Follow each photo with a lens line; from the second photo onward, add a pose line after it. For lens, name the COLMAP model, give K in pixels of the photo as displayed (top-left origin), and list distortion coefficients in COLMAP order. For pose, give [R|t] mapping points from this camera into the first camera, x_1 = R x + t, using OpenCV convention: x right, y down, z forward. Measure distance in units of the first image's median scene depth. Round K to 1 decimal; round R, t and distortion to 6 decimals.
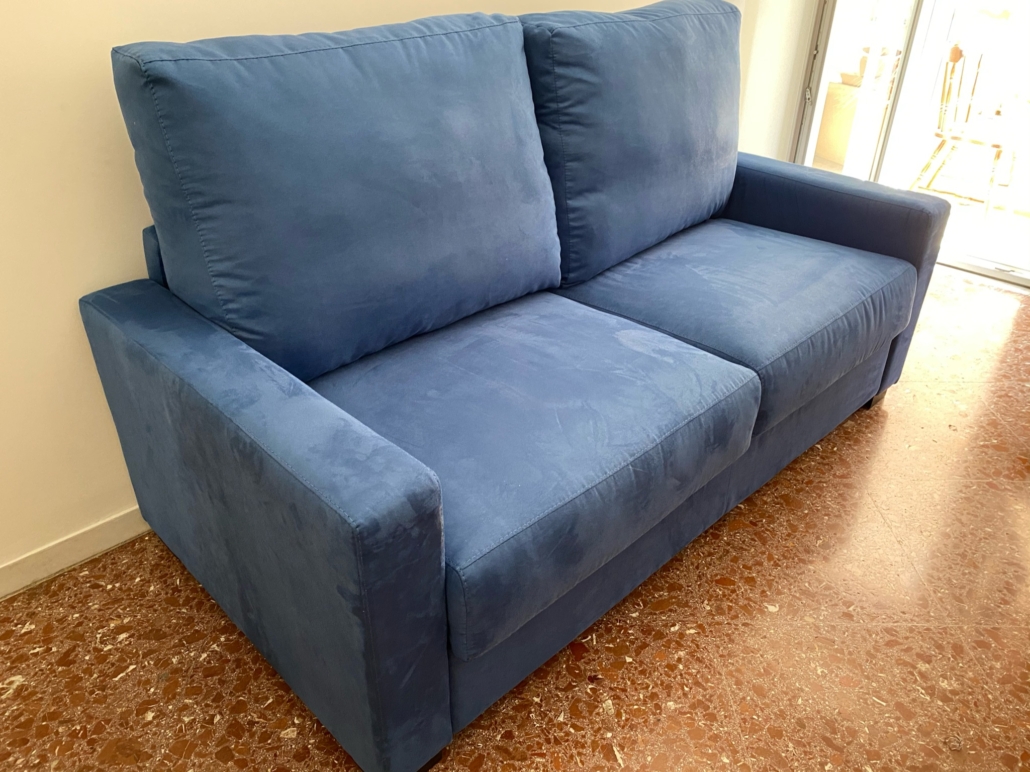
lens RADIAL K [[779.5, 0, 507.7], [0, 779.5, 381.6], [0, 0, 1]] dist [0.033055, -0.027116]
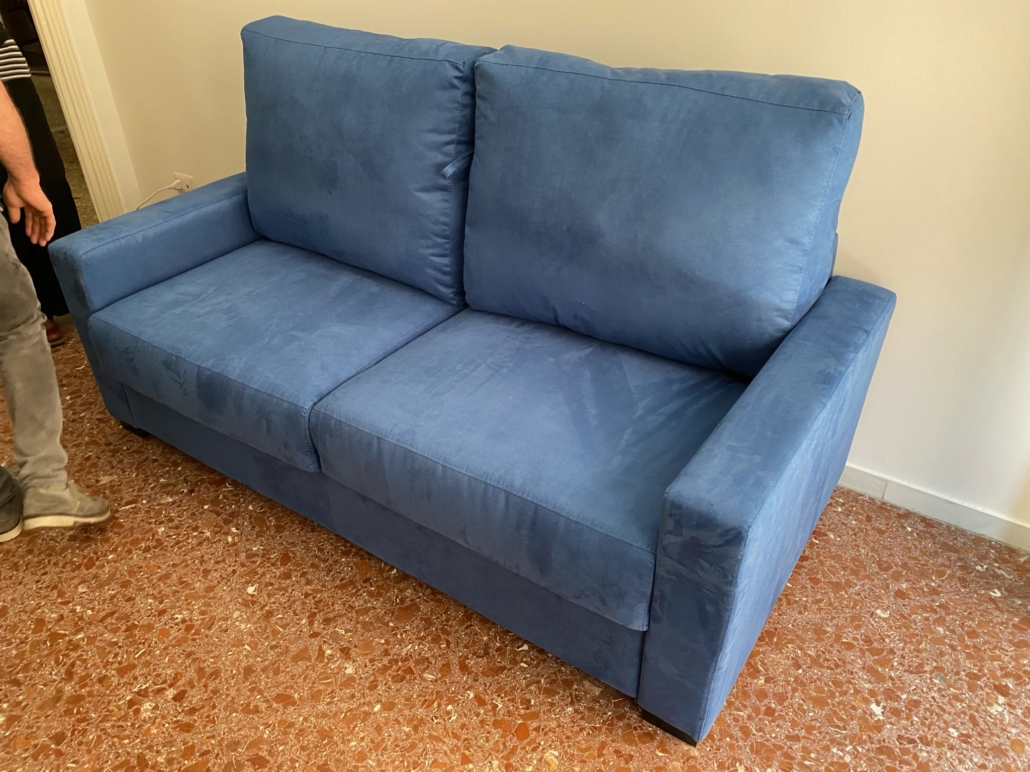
lens RADIAL K [[779.5, 0, 508.0], [0, 779.5, 392.0], [0, 0, 1]] dist [0.033055, -0.027116]
pose [[0.197573, 0.532736, -0.822896, 1.308320], [-0.481919, 0.783784, 0.391710, -0.603952], [0.853651, 0.319178, 0.411590, 0.848180]]
